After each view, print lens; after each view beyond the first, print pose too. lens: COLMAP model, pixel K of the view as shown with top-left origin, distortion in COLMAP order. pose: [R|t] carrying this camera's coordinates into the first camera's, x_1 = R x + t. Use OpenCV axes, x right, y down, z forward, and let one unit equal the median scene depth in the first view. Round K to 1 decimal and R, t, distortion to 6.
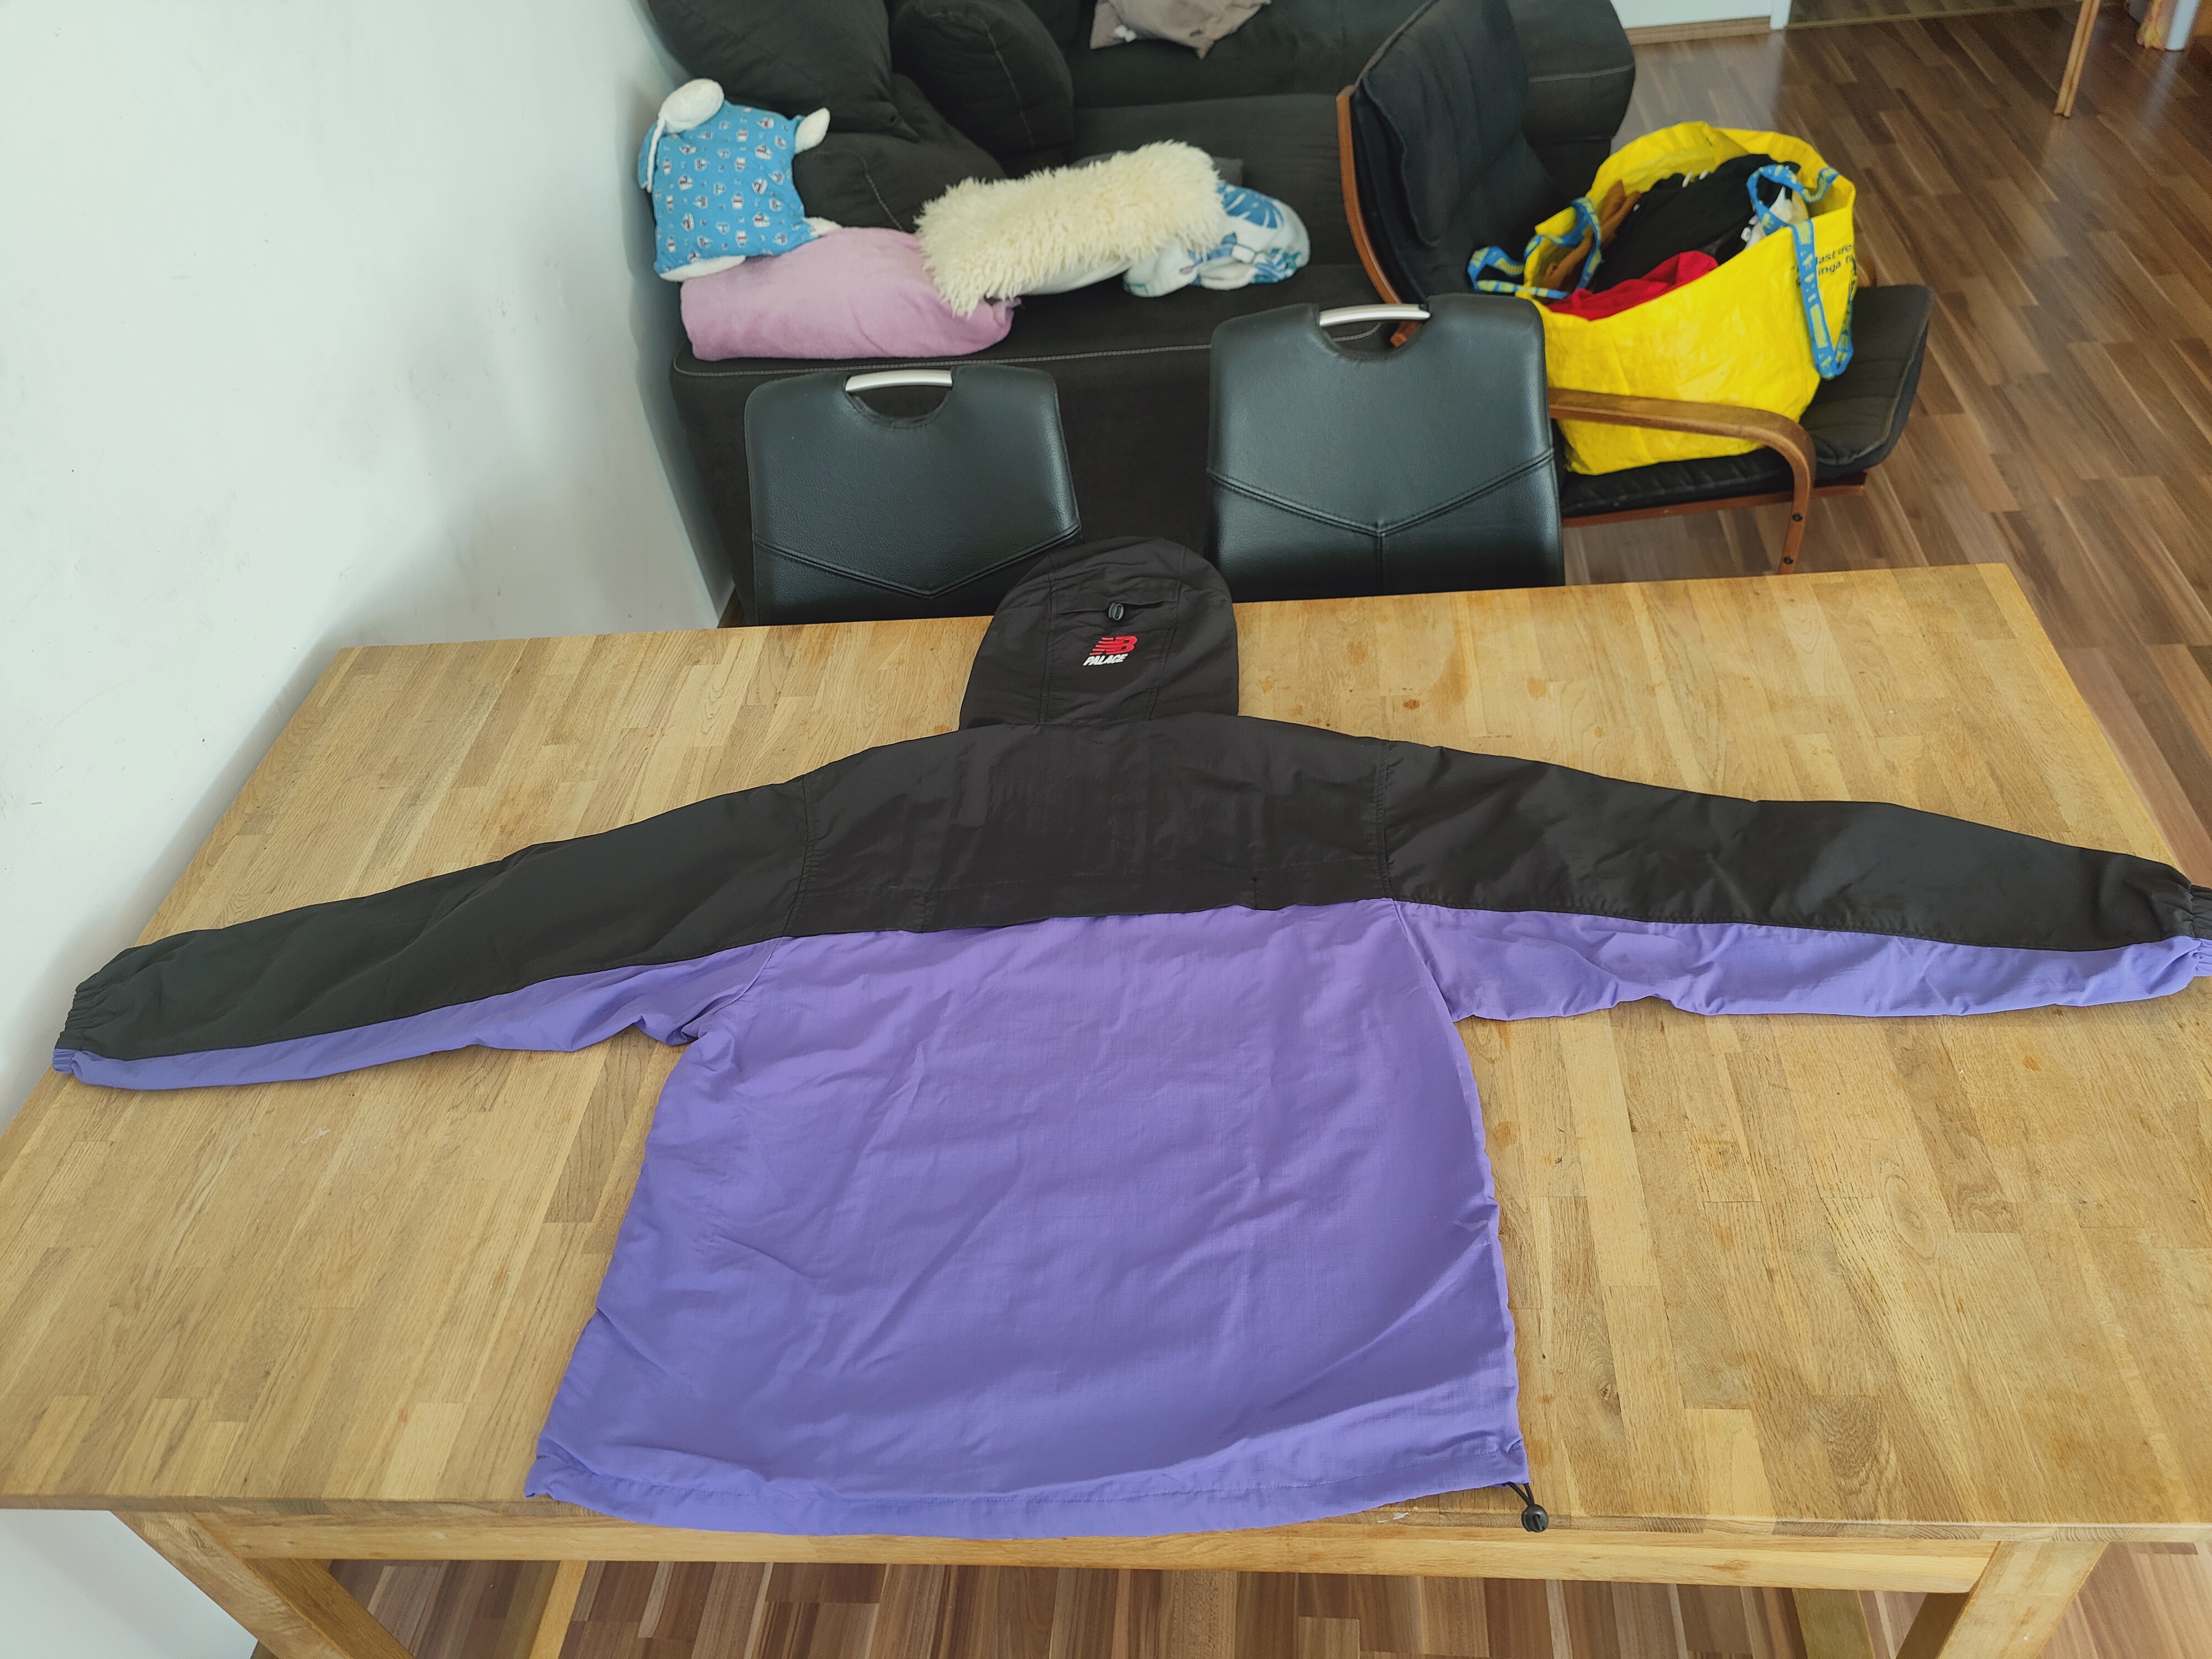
lens RADIAL K [[1685.5, 0, 1105.9], [0, 1685.5, 826.9], [0, 0, 1]] dist [0.022114, -0.008459]
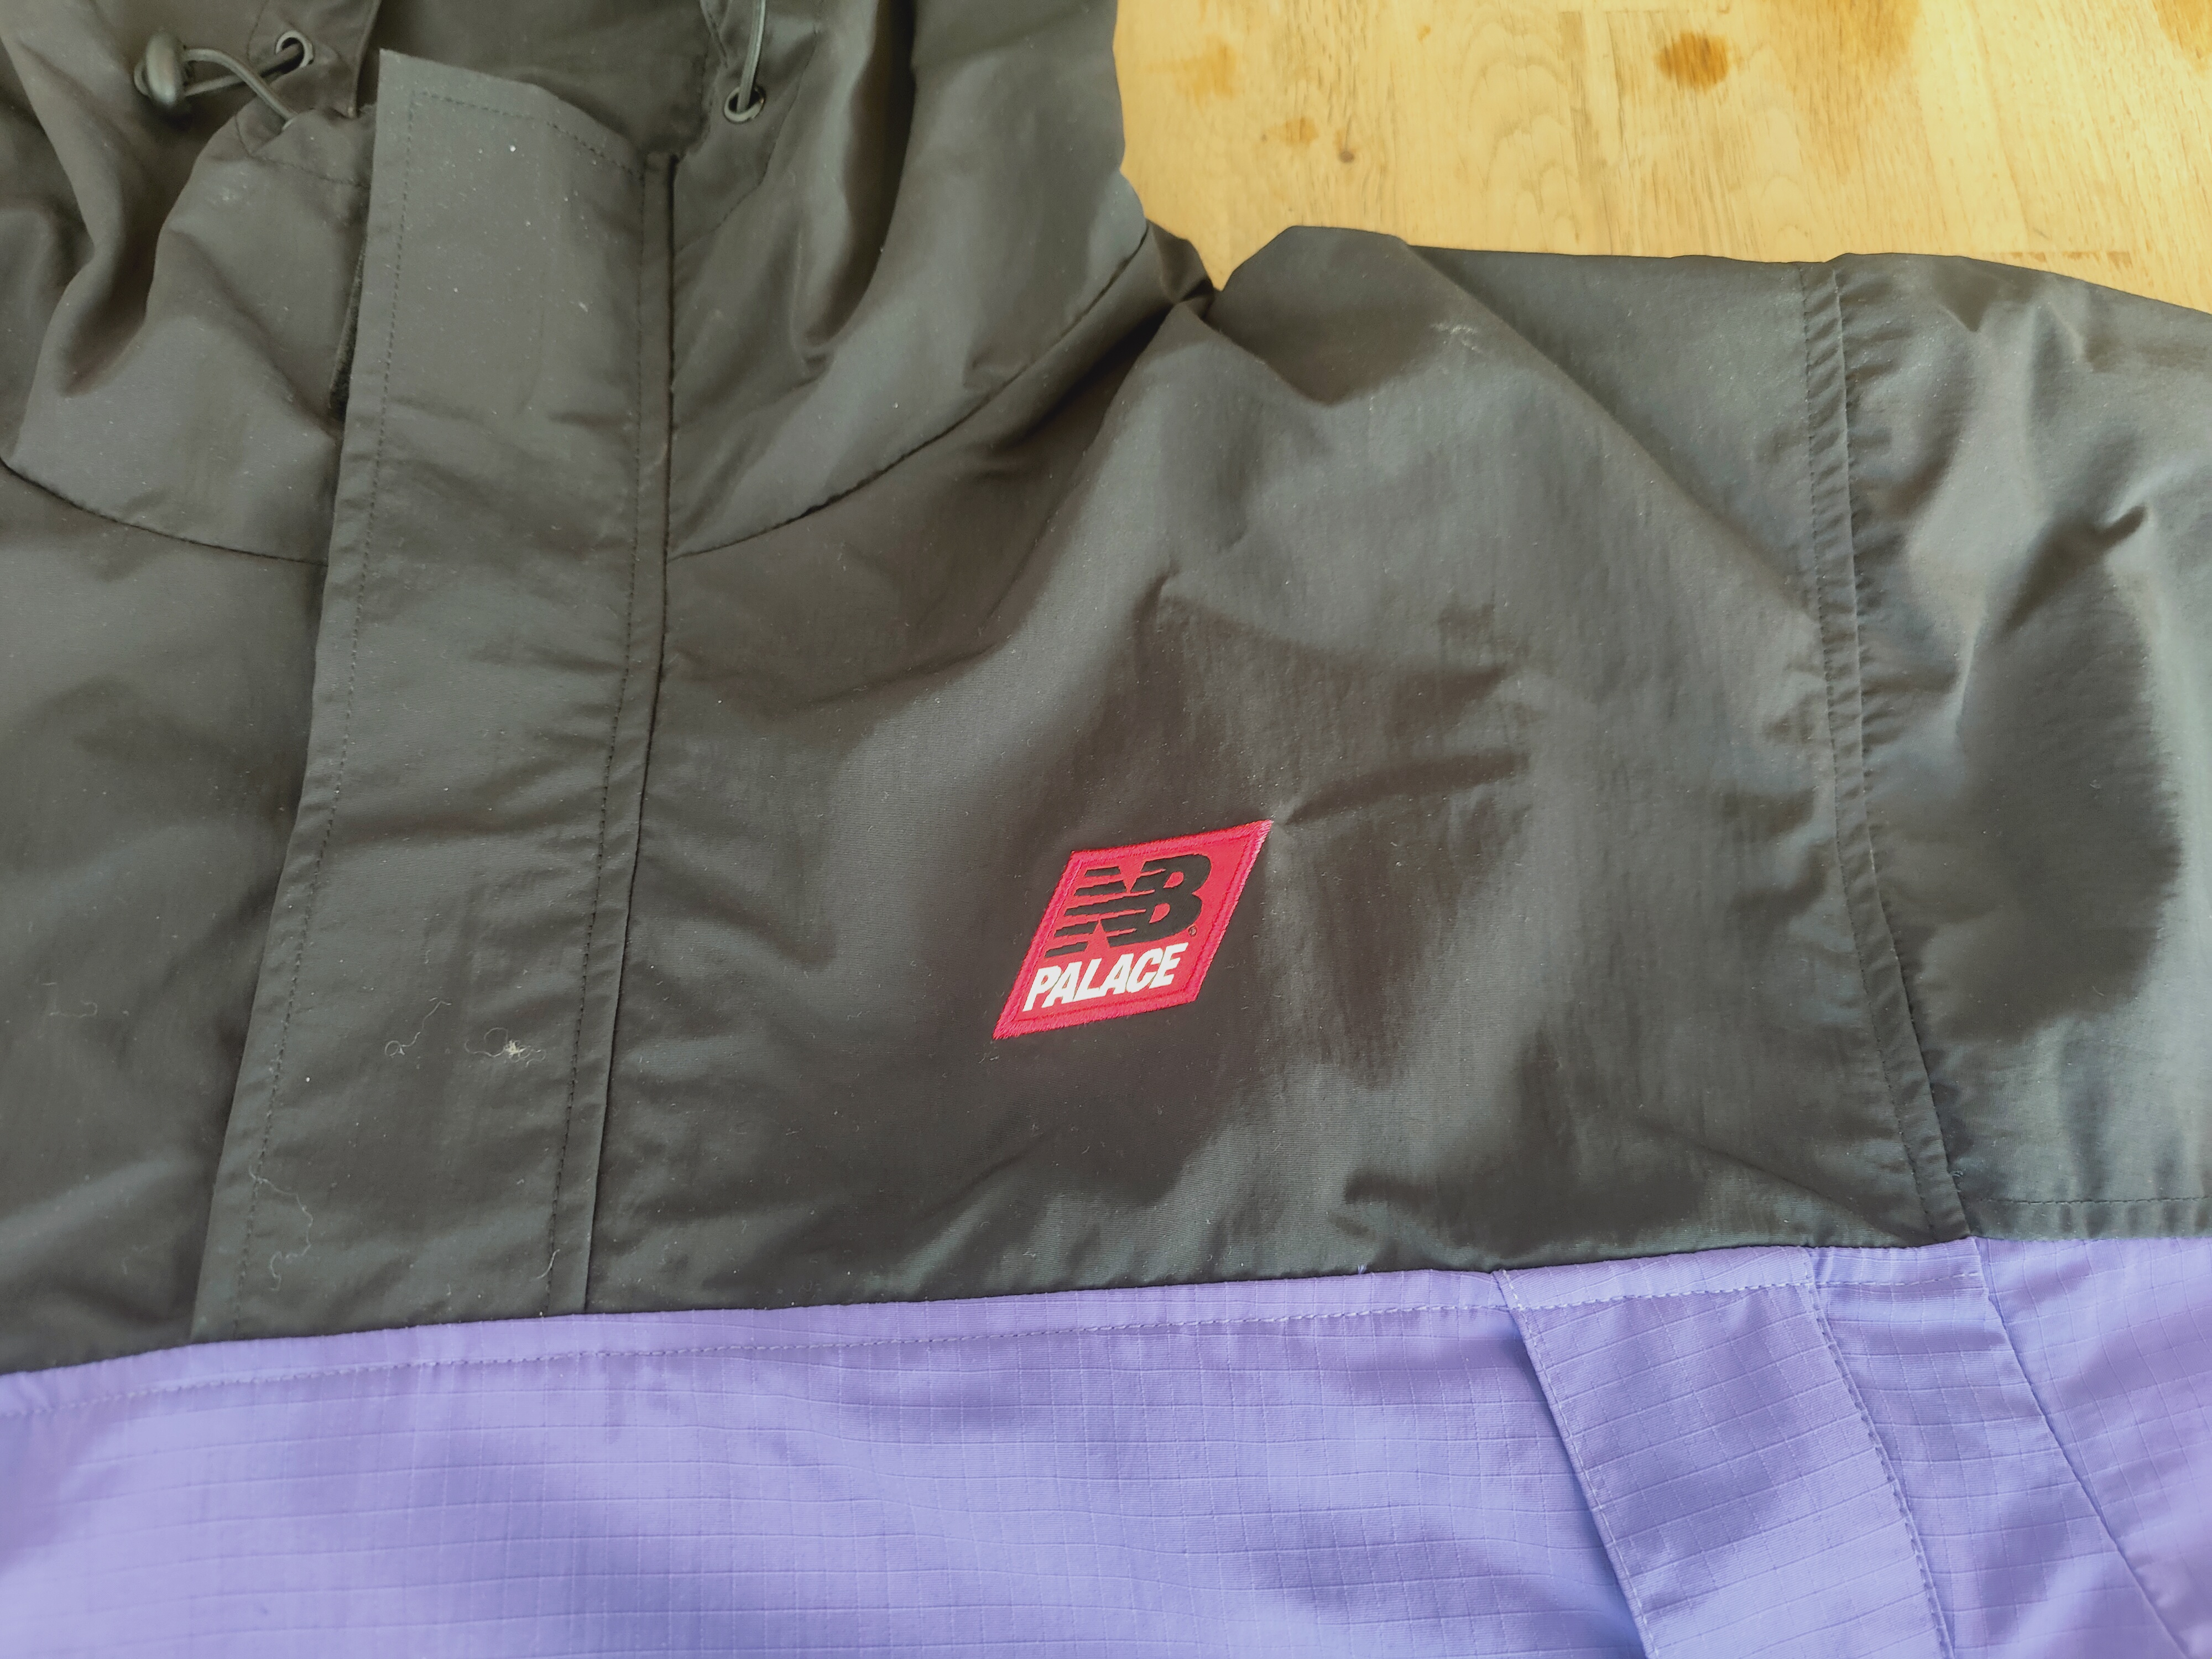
lens RADIAL K [[1685.5, 0, 1104.9], [0, 1685.5, 823.7], [0, 0, 1]] dist [0.022114, -0.008459]
pose [[0.988691, -0.038186, 0.145024, 0.058048], [-0.031590, 0.892311, 0.450314, -0.076705], [-0.146602, -0.449803, 0.881014, 0.710417]]
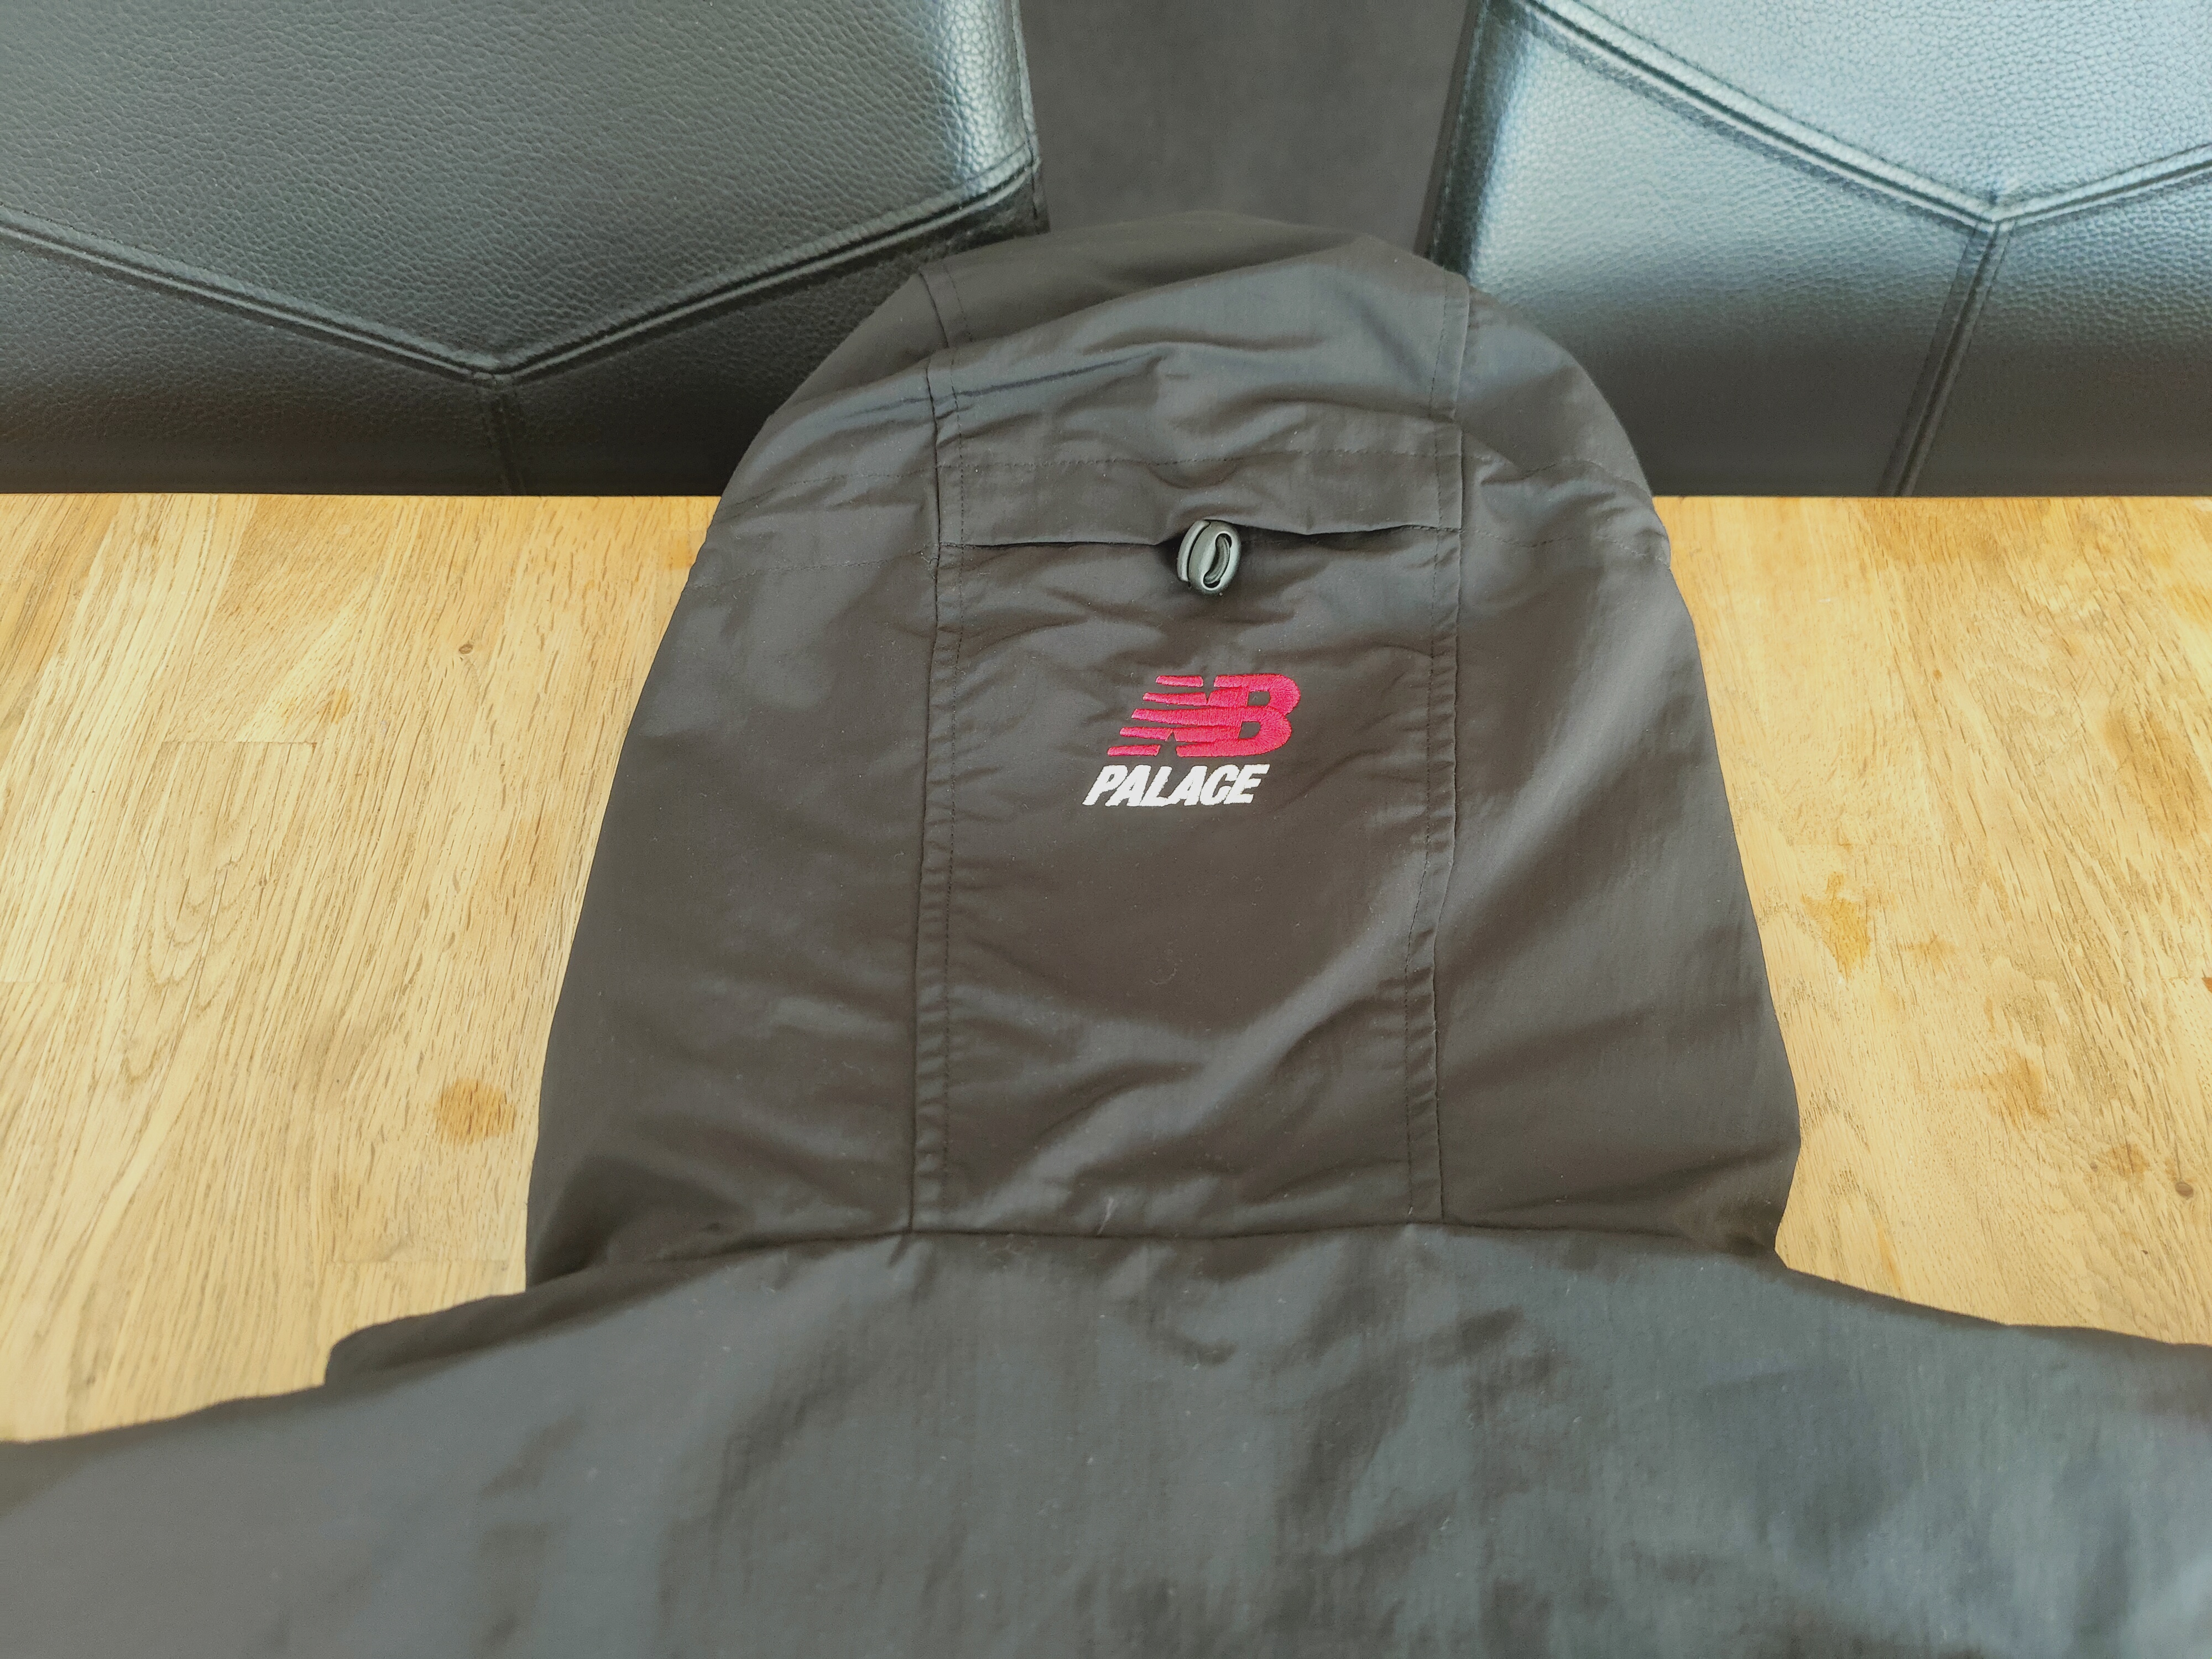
lens RADIAL K [[1685.5, 0, 1111.0], [0, 1685.5, 831.2], [0, 0, 1]] dist [0.022114, -0.008459]
pose [[0.992163, 0.002683, 0.124922, -0.038920], [-0.033291, 0.969307, 0.243589, -0.148550], [-0.120435, -0.245839, 0.961800, 0.755591]]
